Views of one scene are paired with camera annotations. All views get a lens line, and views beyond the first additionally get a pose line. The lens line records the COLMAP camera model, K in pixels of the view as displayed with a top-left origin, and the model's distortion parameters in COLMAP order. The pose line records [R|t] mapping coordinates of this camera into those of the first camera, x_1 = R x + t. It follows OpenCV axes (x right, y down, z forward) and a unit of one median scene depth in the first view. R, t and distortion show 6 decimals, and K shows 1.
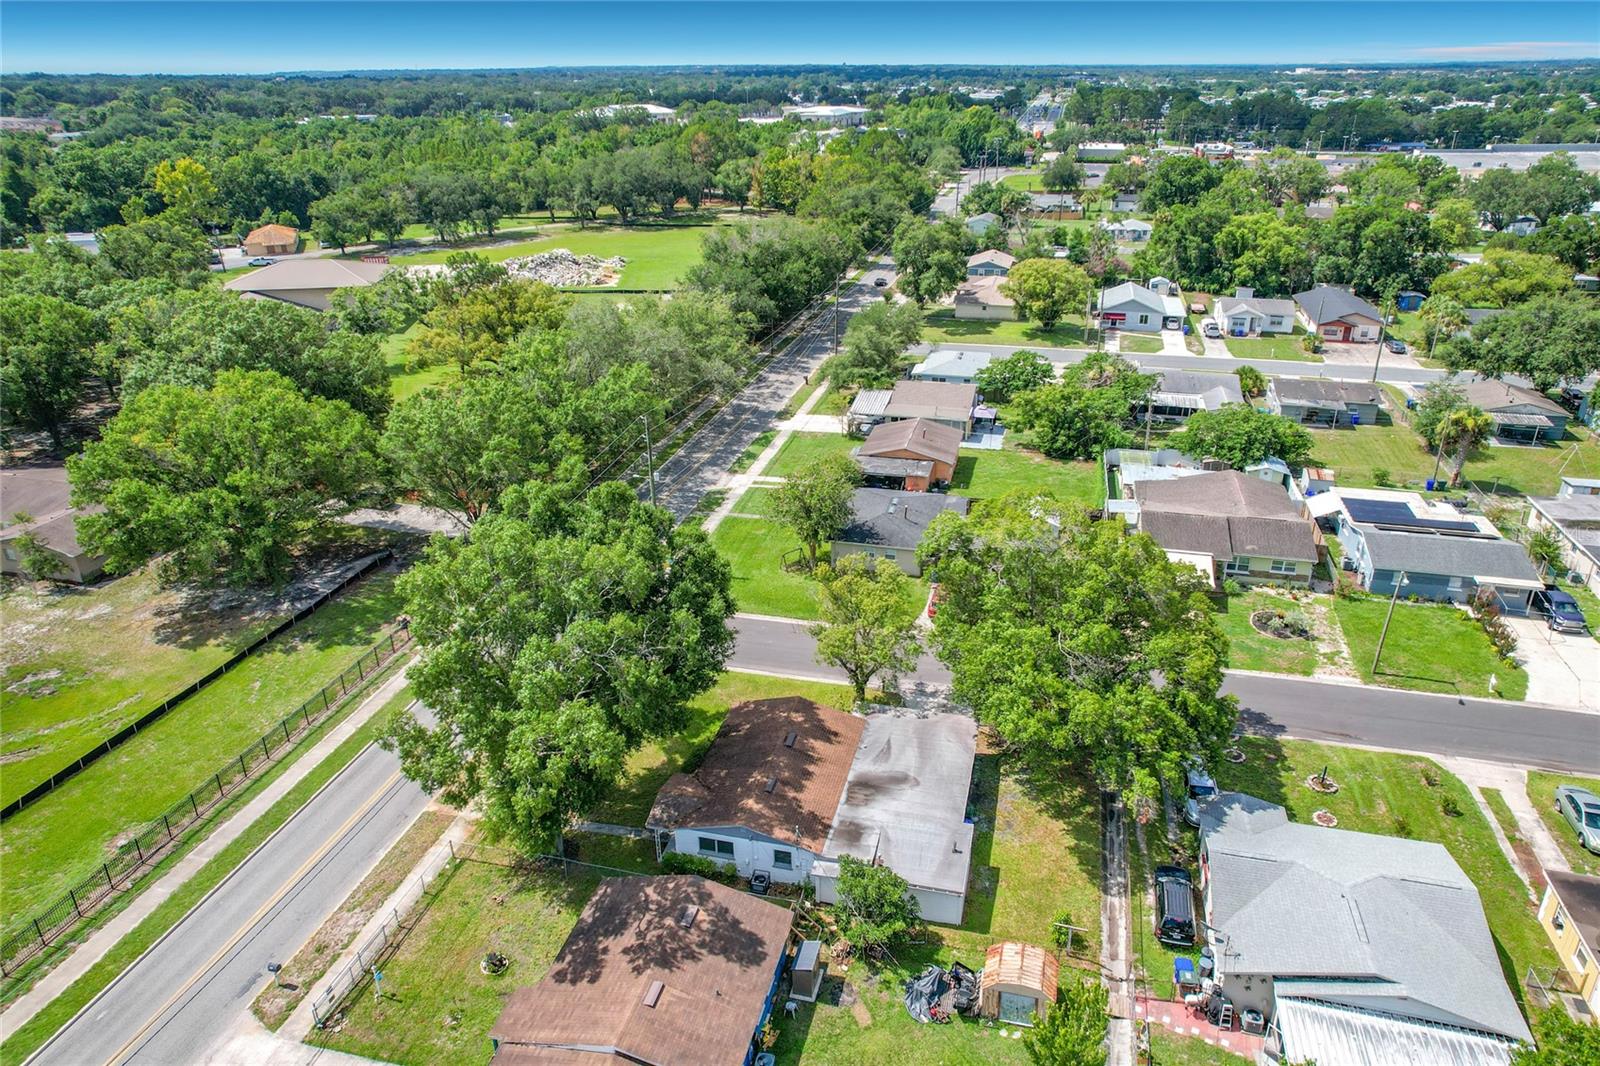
lens RADIAL K [[1036.4, 0, 809.4], [0, 1036.4, 499.0], [0, 0, 1]] dist [-0.050355, 0.038205]
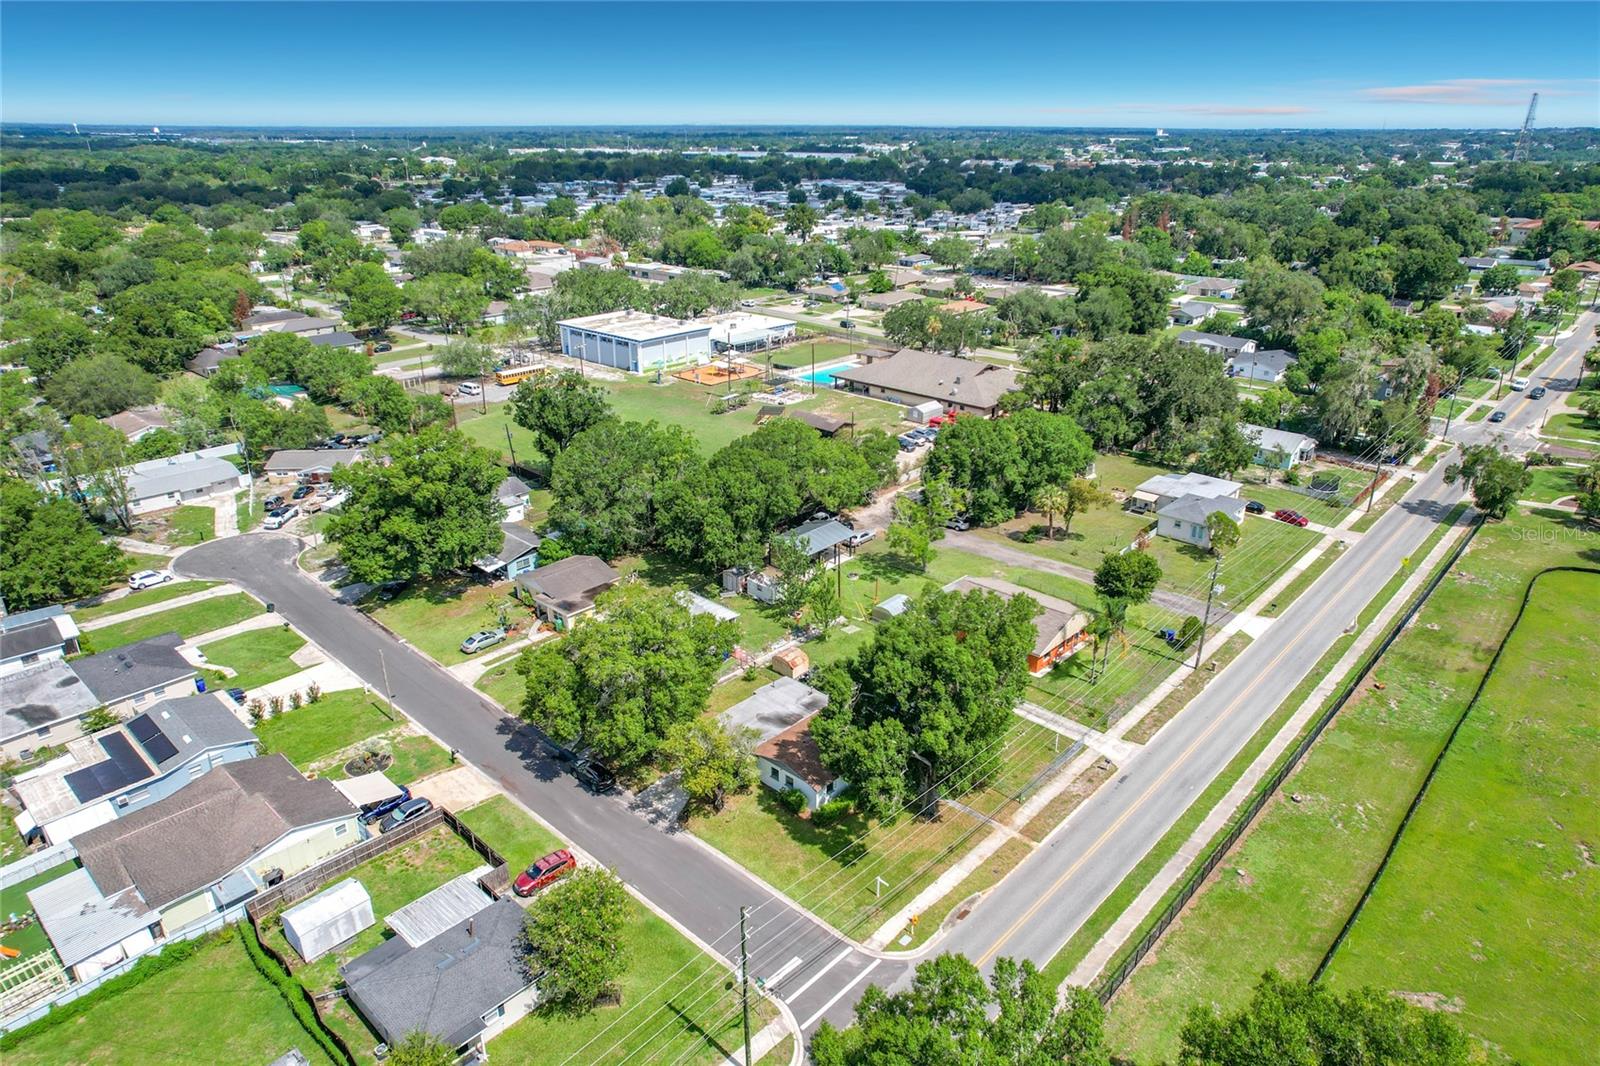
lens RADIAL K [[1036.4, 0, 808.9], [0, 1036.4, 528.4], [0, 0, 1]] dist [-0.050355, 0.038205]
pose [[-0.879329, -0.165234, 0.446630, -0.498231], [0.191671, 0.735753, 0.649561, -0.764669], [-0.435939, 0.656783, -0.615299, 1.307001]]
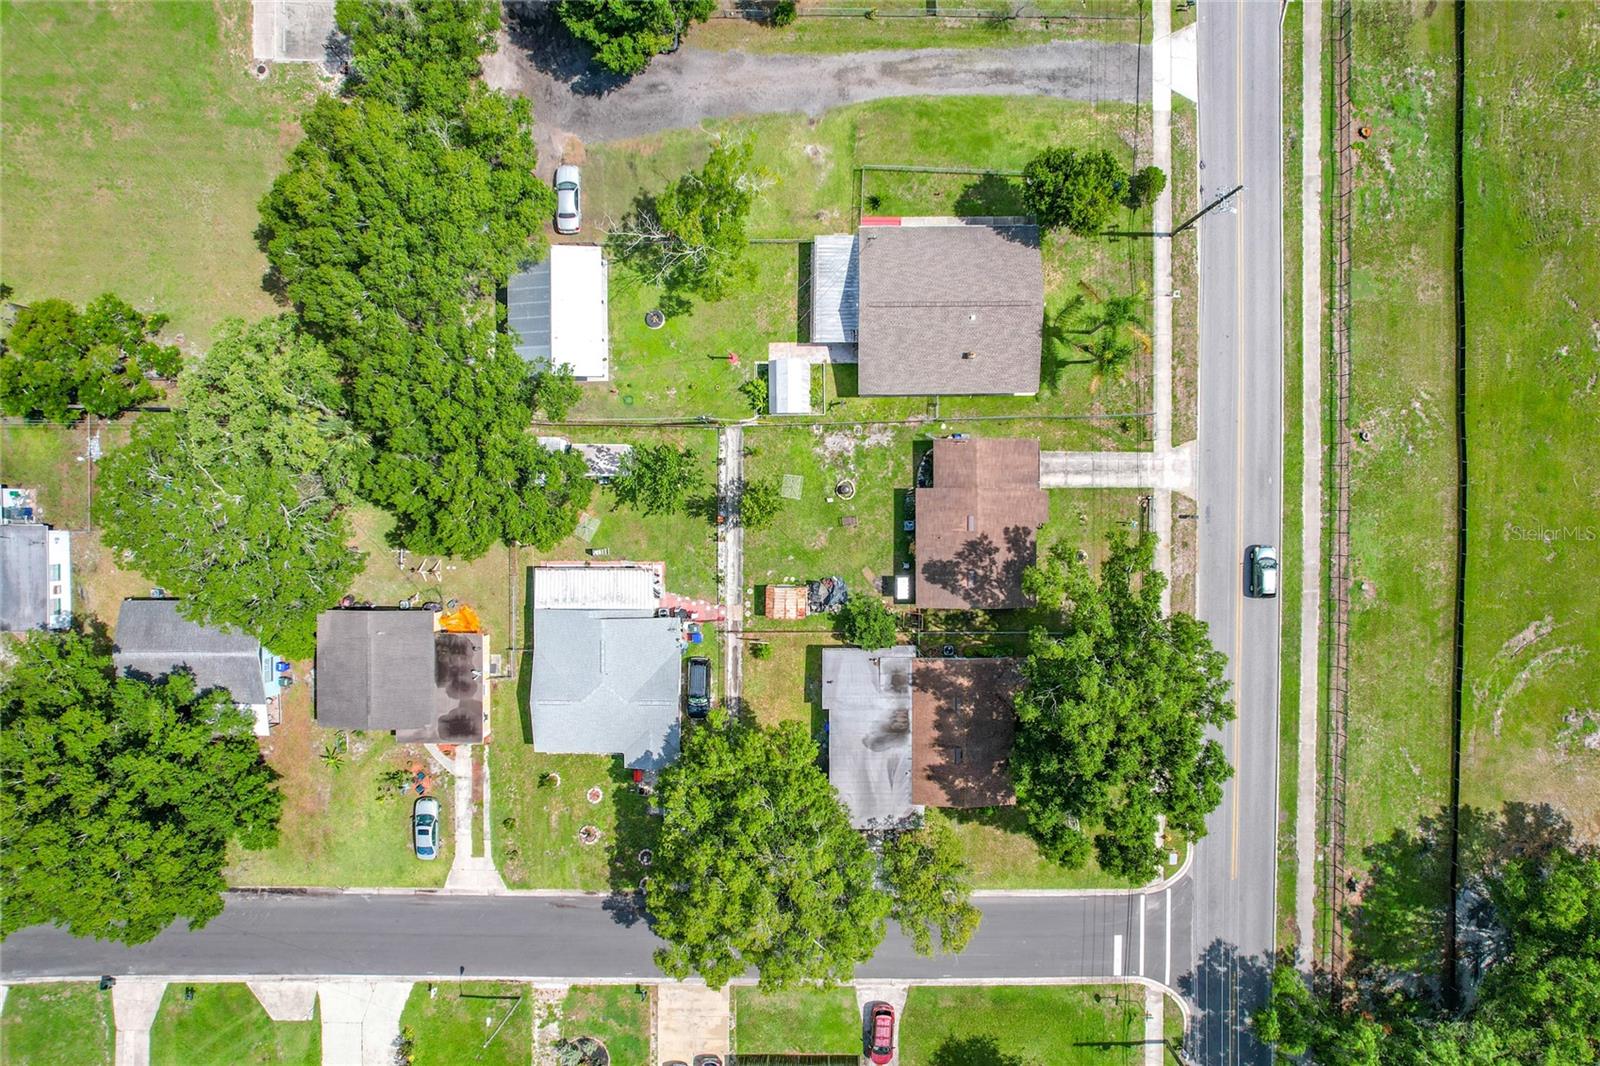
lens RADIAL K [[1036.4, 0, 846.8], [0, 1036.4, 489.9], [0, 0, 1]] dist [-0.050355, 0.038205]
pose [[-0.970544, 0.240921, 0.000629, 0.029613], [-0.093226, -0.377964, 0.921115, -0.670838], [0.222154, 0.893924, 0.389291, 0.075216]]
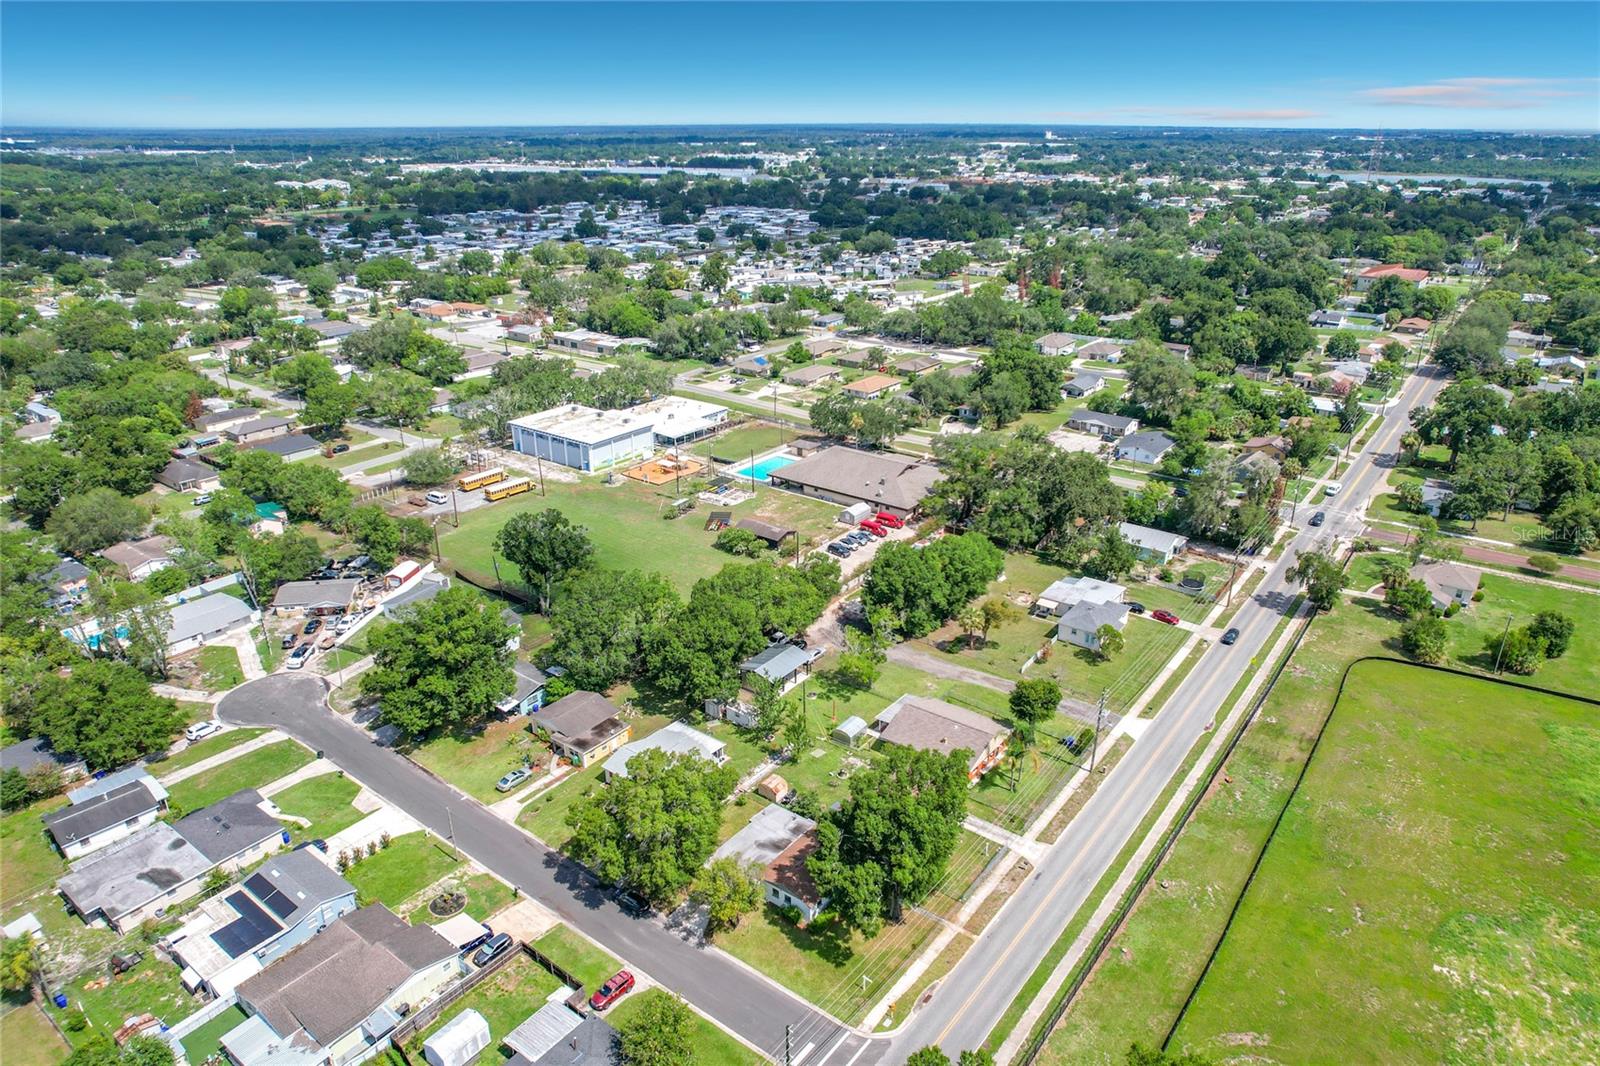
lens RADIAL K [[1036.4, 0, 810.3], [0, 1036.4, 547.9], [0, 0, 1]] dist [-0.050355, 0.038205]
pose [[-0.921566, -0.138813, 0.362557, -0.514526], [0.160318, 0.714466, 0.681055, -1.191137], [-0.353574, 0.685762, -0.636173, 1.385033]]
